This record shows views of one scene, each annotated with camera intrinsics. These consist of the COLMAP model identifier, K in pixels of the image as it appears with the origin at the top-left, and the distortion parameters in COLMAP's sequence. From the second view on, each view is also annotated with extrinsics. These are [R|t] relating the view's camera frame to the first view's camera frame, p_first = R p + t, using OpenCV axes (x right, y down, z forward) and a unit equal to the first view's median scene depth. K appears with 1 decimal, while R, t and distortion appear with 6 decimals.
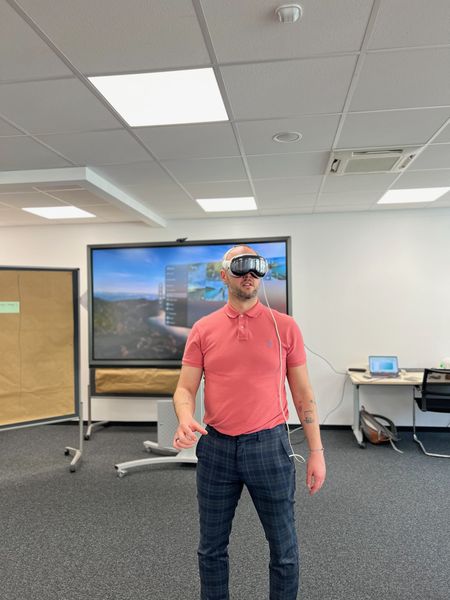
lens RADIAL K [[456.3, 0, 225.0], [0, 456.3, 300.0], [0, 0, 1]] dist [0.003363, -0.006690]
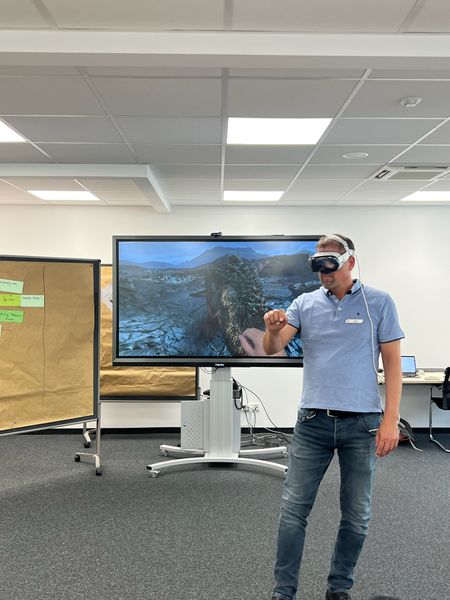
lens RADIAL K [[622.1, 0, 225.4], [0, 622.1, 295.6], [0, 0, 1]] dist [0.019942, -0.033921]
pose [[0.989376, 0.016927, 0.144393, -0.251655], [-0.019031, 0.999732, 0.013204, -0.018101], [-0.144131, -0.015812, 0.989432, -0.300107]]
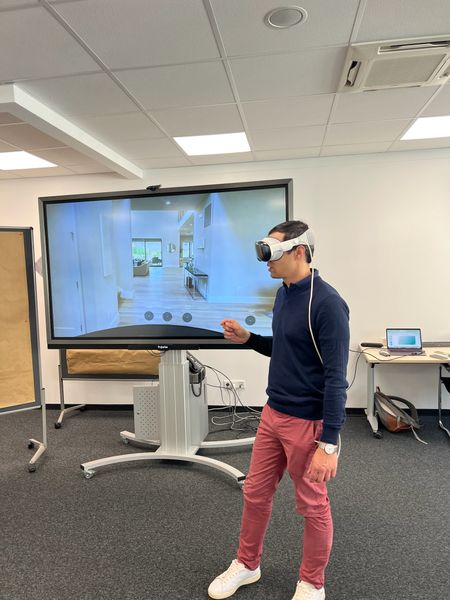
lens RADIAL K [[456.4, 0, 217.0], [0, 456.4, 306.2], [0, 0, 1]] dist [0.000260, -0.003505]
pose [[0.999621, -0.013688, -0.023888, 0.028681], [0.015655, 0.996327, 0.084184, 0.007588], [0.022648, -0.084526, 0.996164, 0.185435]]
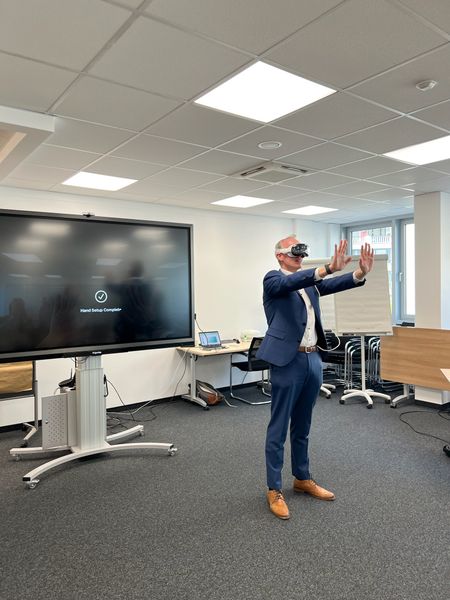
lens RADIAL K [[456.3, 0, 225.0], [0, 456.3, 300.0], [0, 0, 1]] dist [0.003363, -0.006690]
pose [[0.717819, -0.013557, 0.696098, -0.509727], [-0.001131, 0.999786, 0.020638, 0.017523], [-0.696229, -0.015602, 0.717650, 0.134792]]
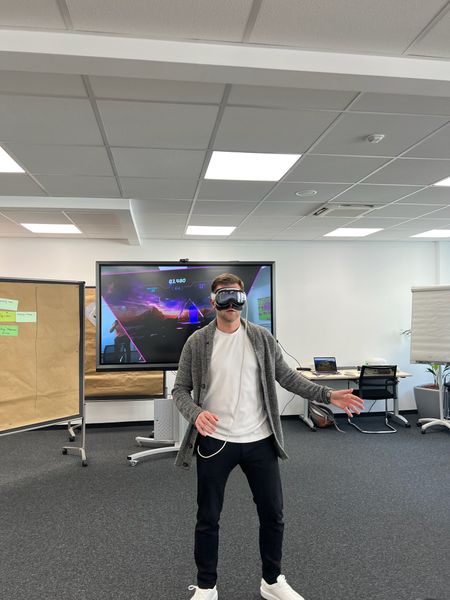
lens RADIAL K [[458.2, 0, 218.4], [0, 458.2, 301.2], [0, 0, 1]] dist [0.003357, 0.004282]
pose [[0.965733, 0.013526, 0.259185, -0.297492], [-0.008988, 0.999785, -0.018686, -0.005032], [-0.259382, 0.015716, 0.965647, -0.155227]]
